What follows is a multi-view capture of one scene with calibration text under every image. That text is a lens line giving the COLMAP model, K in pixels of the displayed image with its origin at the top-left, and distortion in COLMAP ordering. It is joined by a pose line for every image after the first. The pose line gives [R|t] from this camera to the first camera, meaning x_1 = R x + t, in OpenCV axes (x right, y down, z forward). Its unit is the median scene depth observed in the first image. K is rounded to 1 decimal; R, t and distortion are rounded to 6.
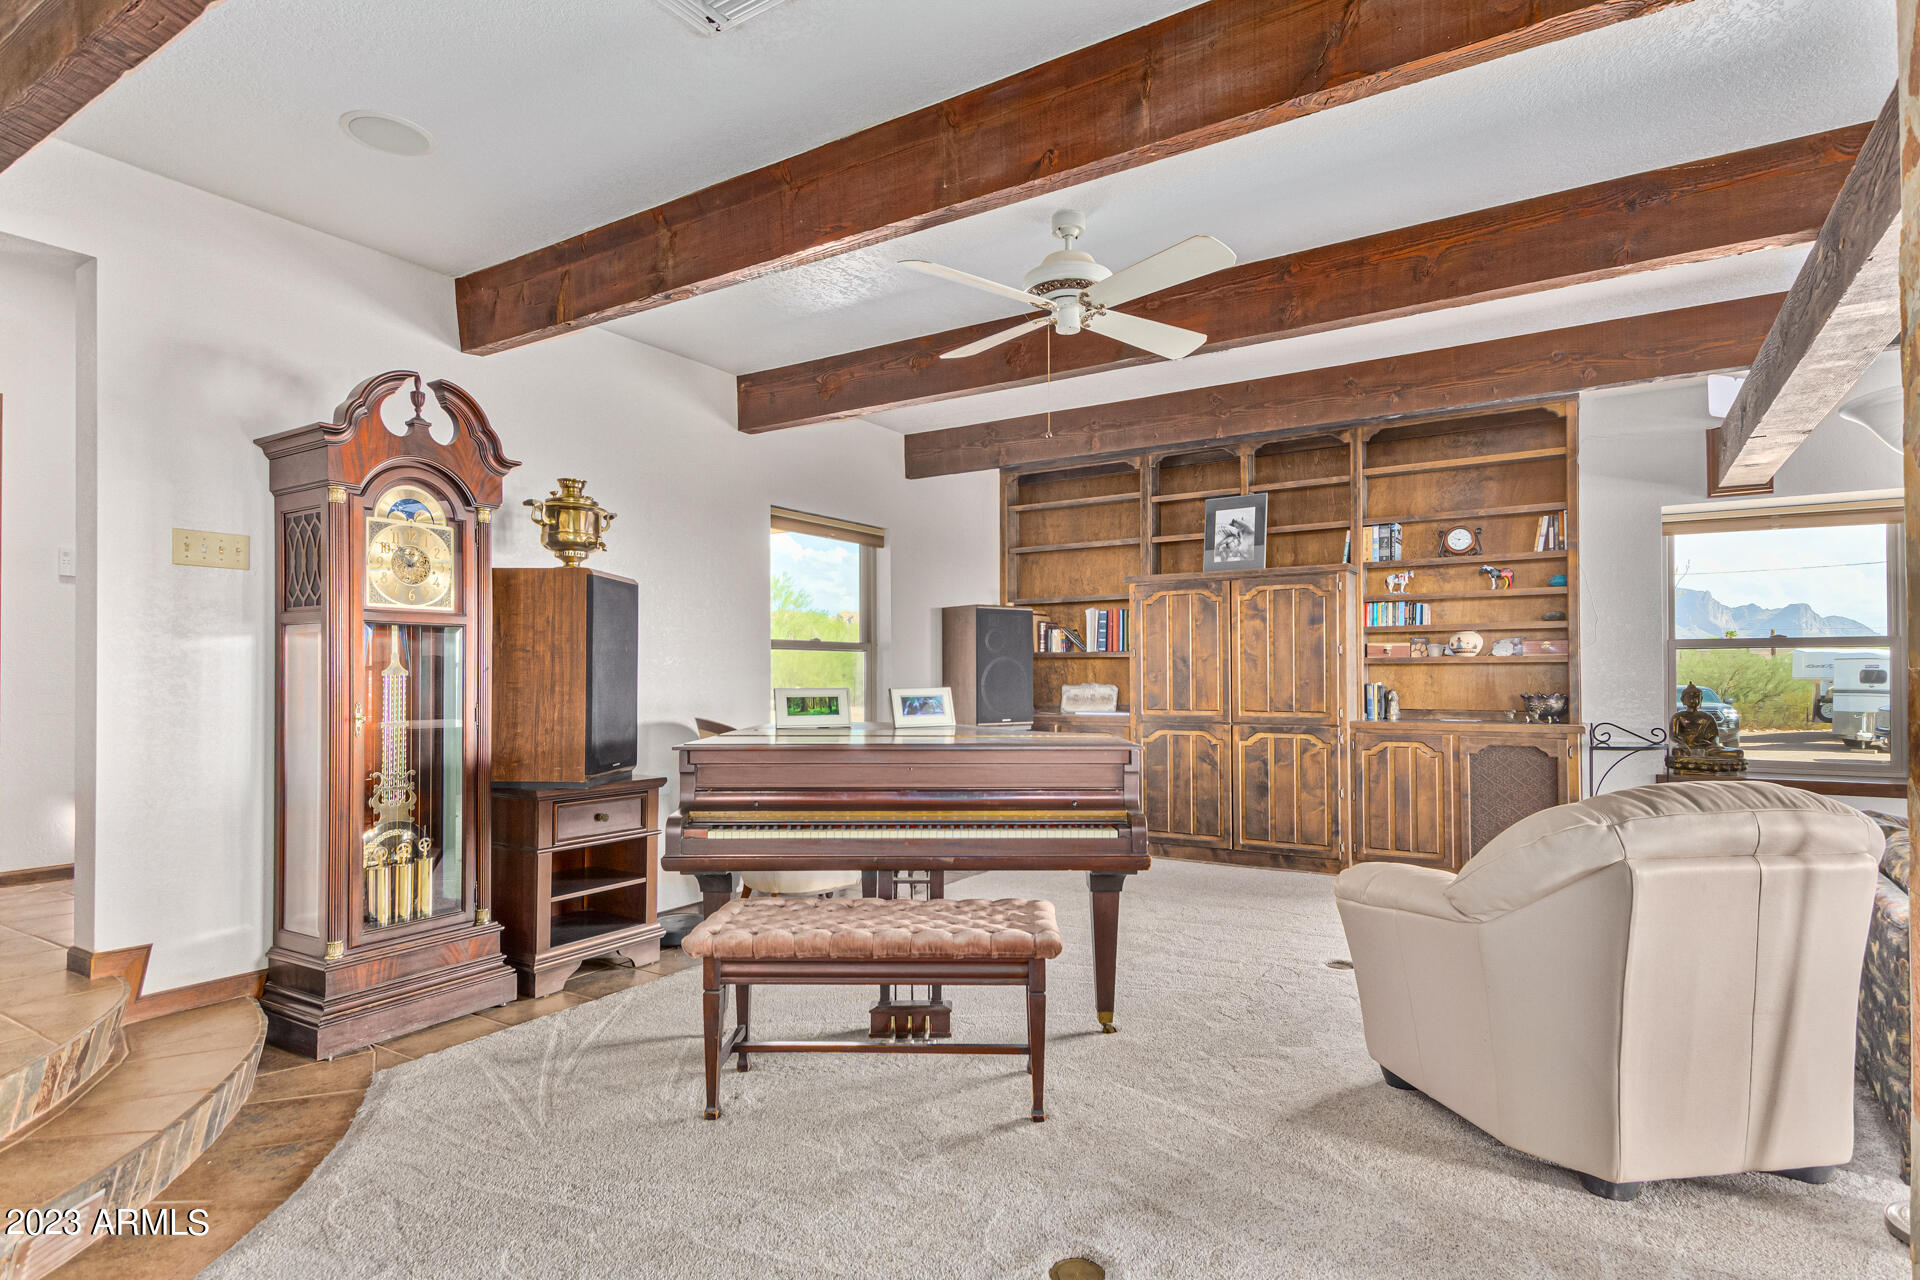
lens RADIAL K [[998.5, 0, 985.0], [0, 998.5, 669.5], [0, 0, 1]] dist [0.017126, -0.003783]
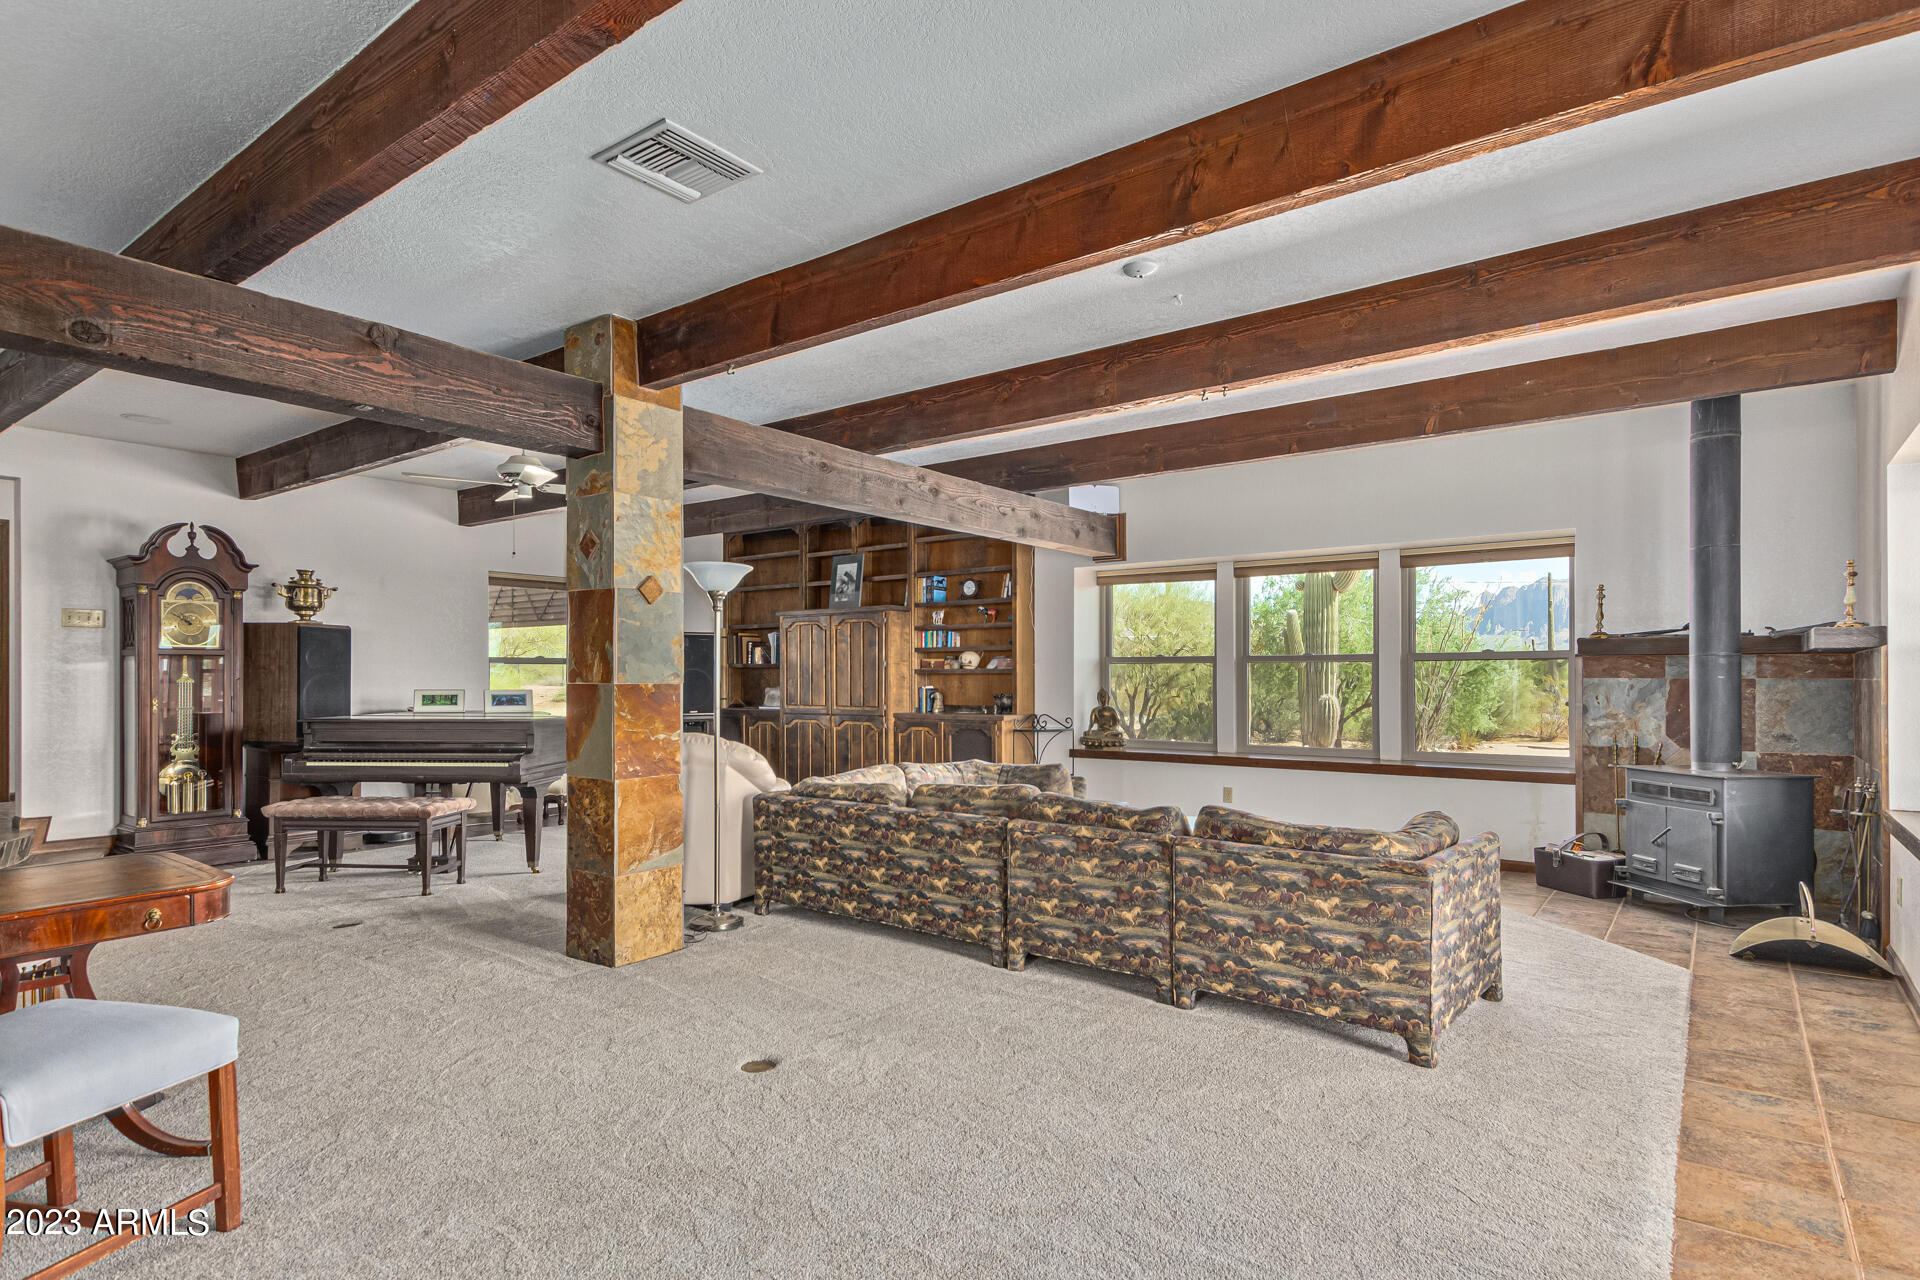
lens RADIAL K [[998.5, 0, 985.4], [0, 998.5, 681.3], [0, 0, 1]] dist [0.017126, -0.003783]
pose [[0.997265, 0.001346, -0.073895, 0.919019], [-0.000557, 0.999943, 0.010701, -0.015173], [0.073906, -0.010631, 0.997209, -0.676341]]
